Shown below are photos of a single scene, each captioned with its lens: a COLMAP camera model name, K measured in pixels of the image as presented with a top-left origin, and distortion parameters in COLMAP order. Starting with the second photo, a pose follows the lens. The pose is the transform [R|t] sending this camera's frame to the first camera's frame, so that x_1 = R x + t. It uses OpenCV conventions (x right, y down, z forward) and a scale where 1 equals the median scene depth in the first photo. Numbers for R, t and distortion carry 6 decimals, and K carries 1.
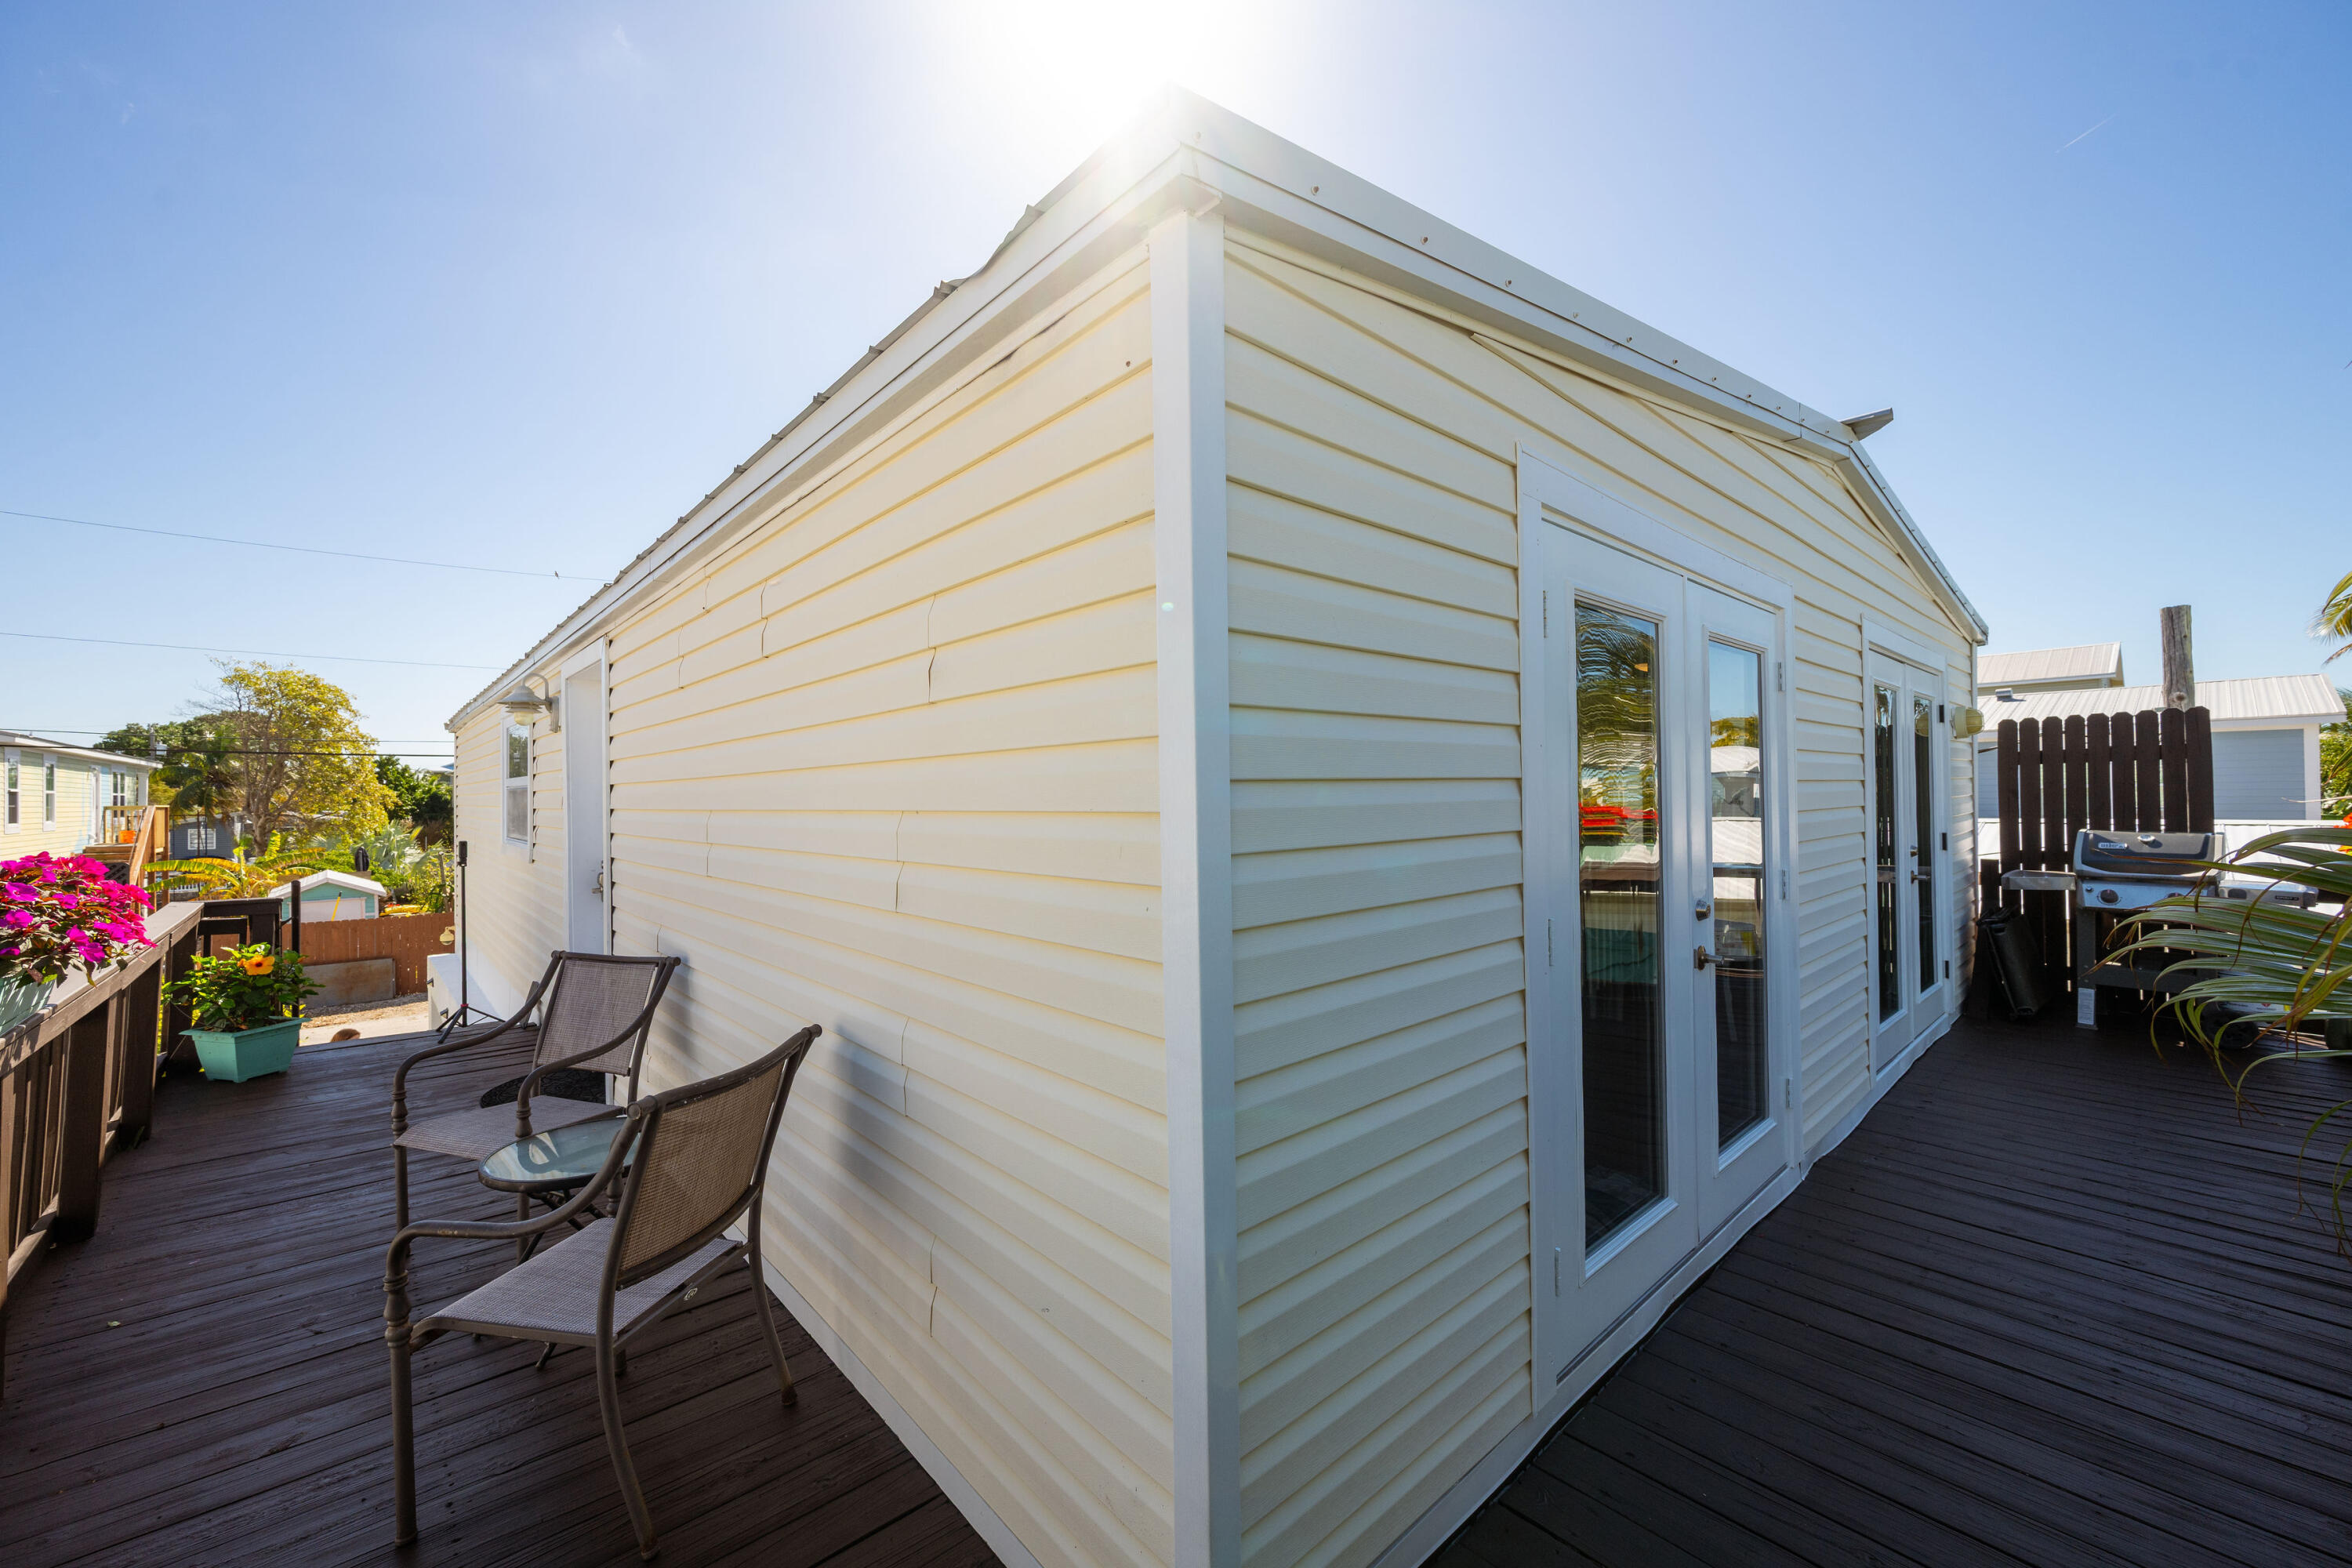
lens RADIAL K [[923.2, 0, 1177.0], [0, 923.2, 791.3], [0, 0, 1]] dist [0.000095, -0.000026]
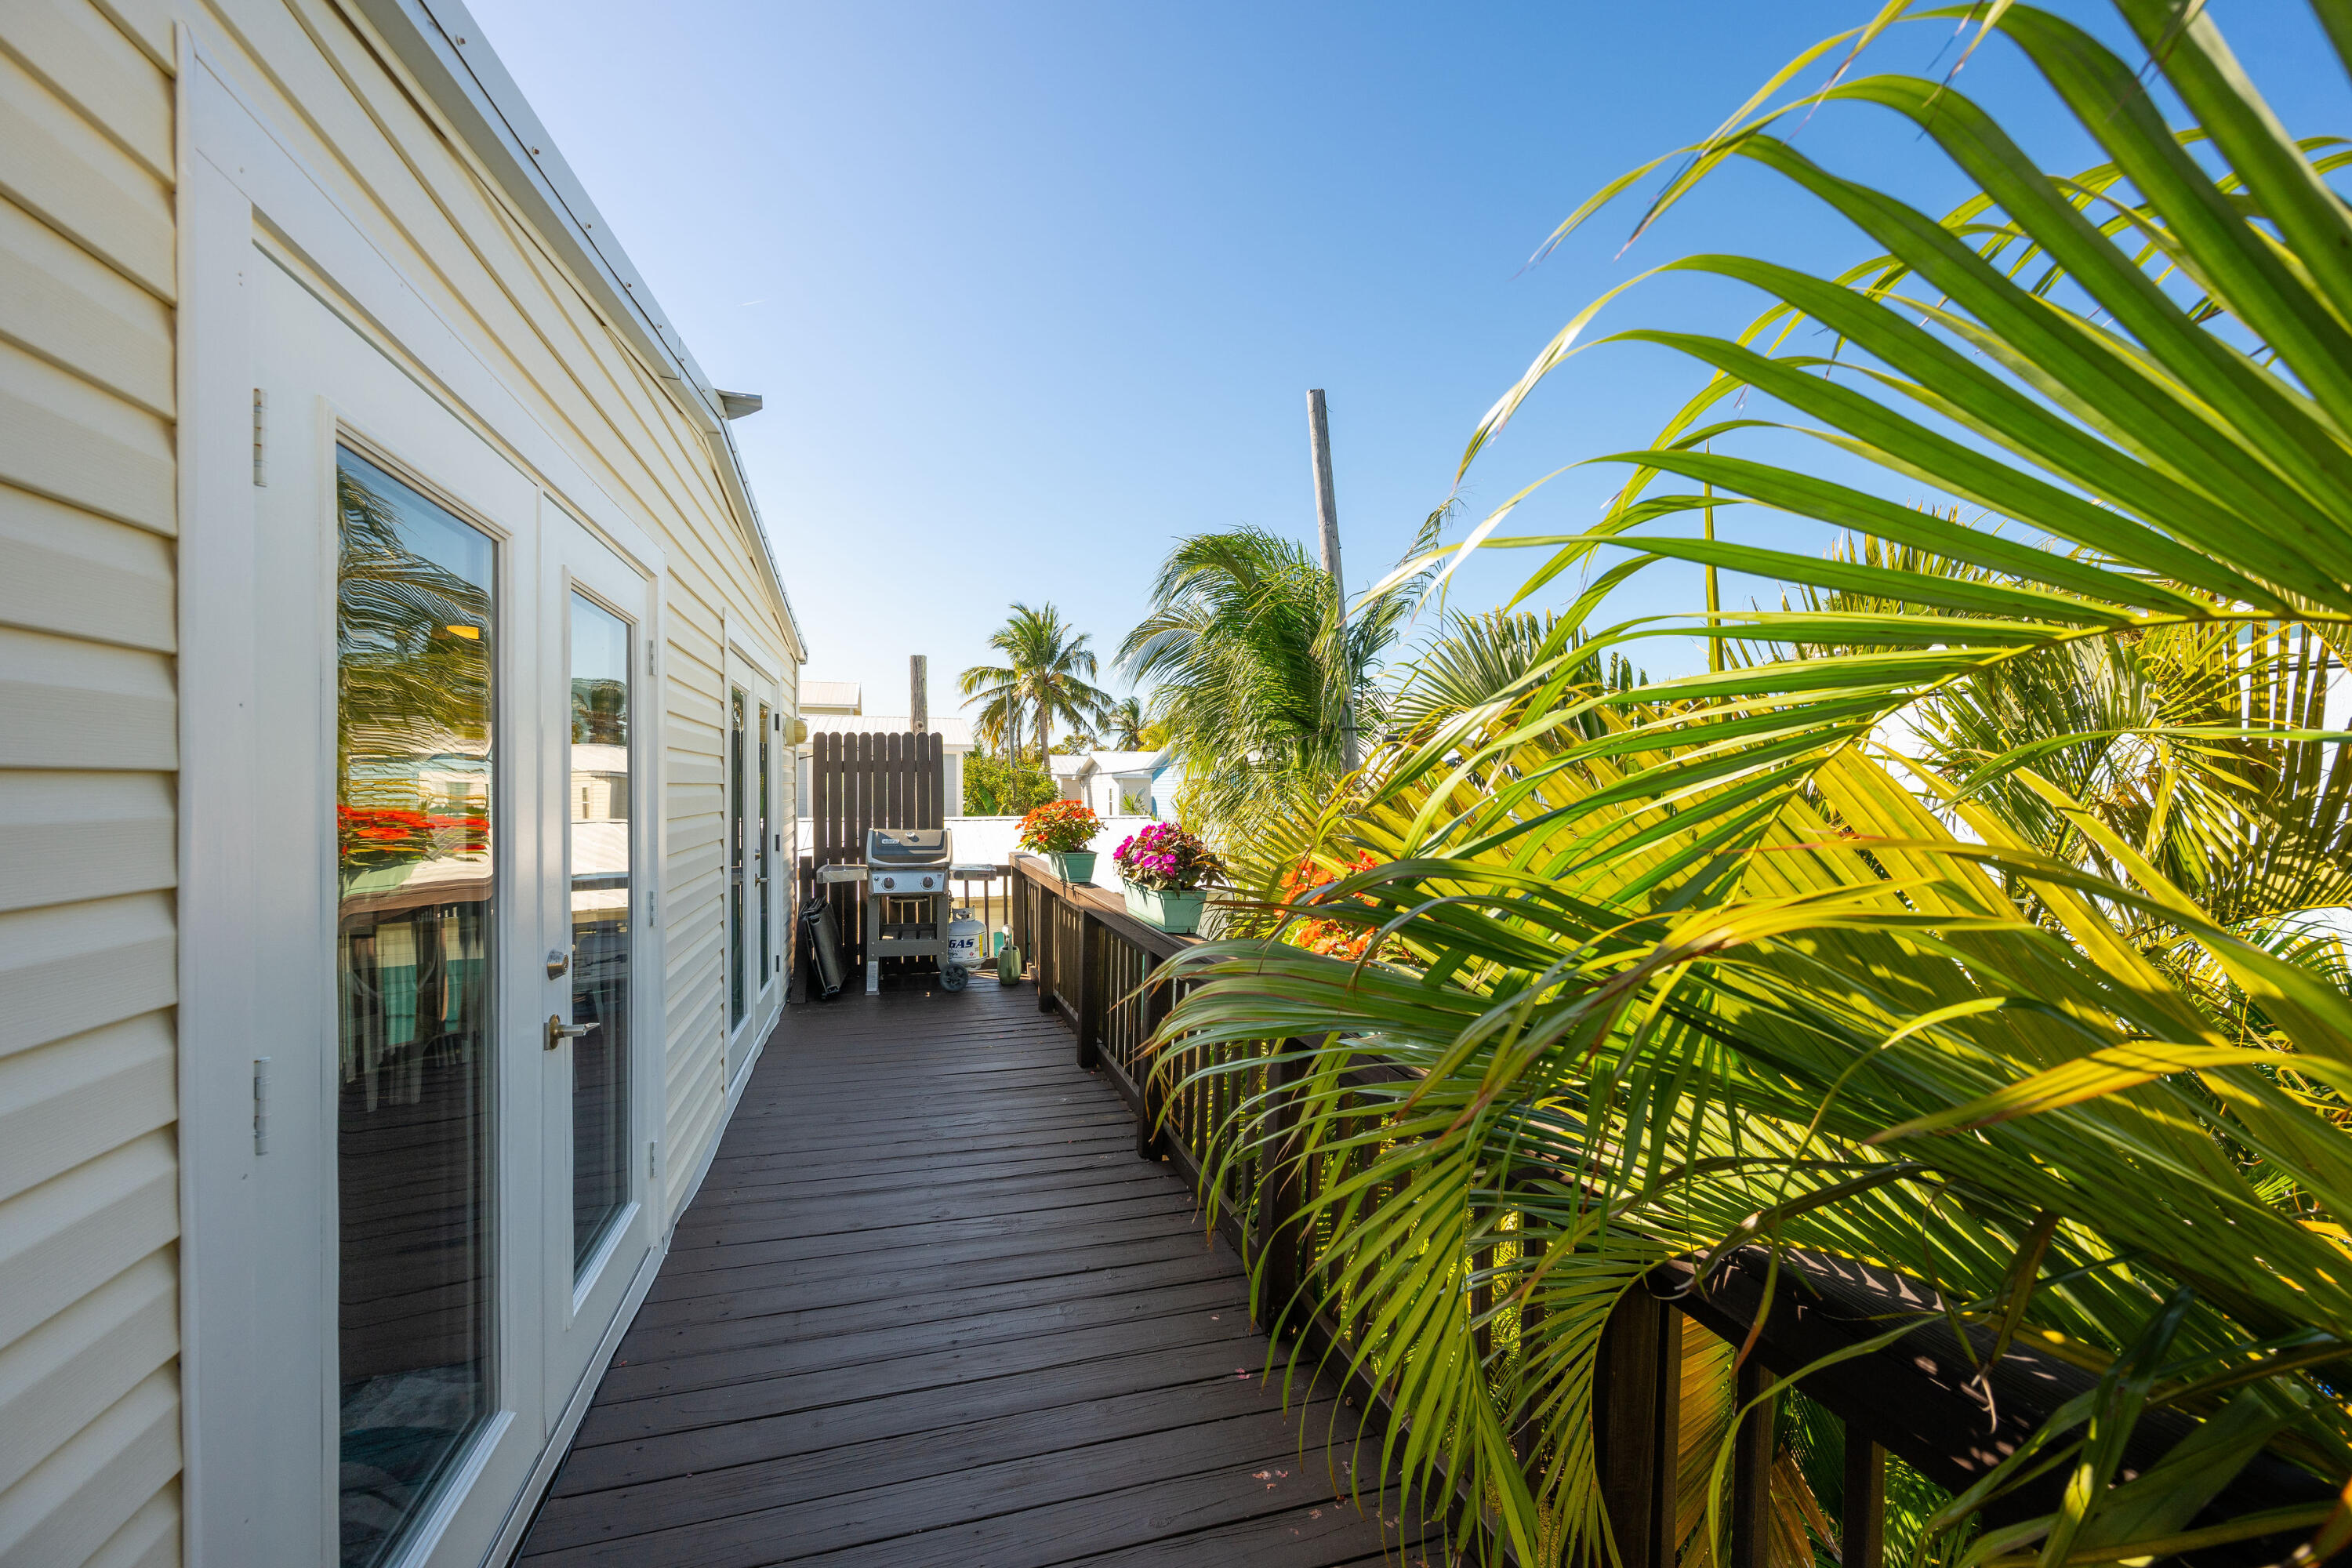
lens RADIAL K [[923.2, 0, 1177.0], [0, 923.2, 791.3], [0, 0, 1]] dist [0.000095, -0.000026]
pose [[0.421607, 0.011798, 0.906702, 0.095111], [-0.012053, 0.999900, -0.007407, -0.004031], [-0.906699, -0.007806, 0.421707, 0.206186]]
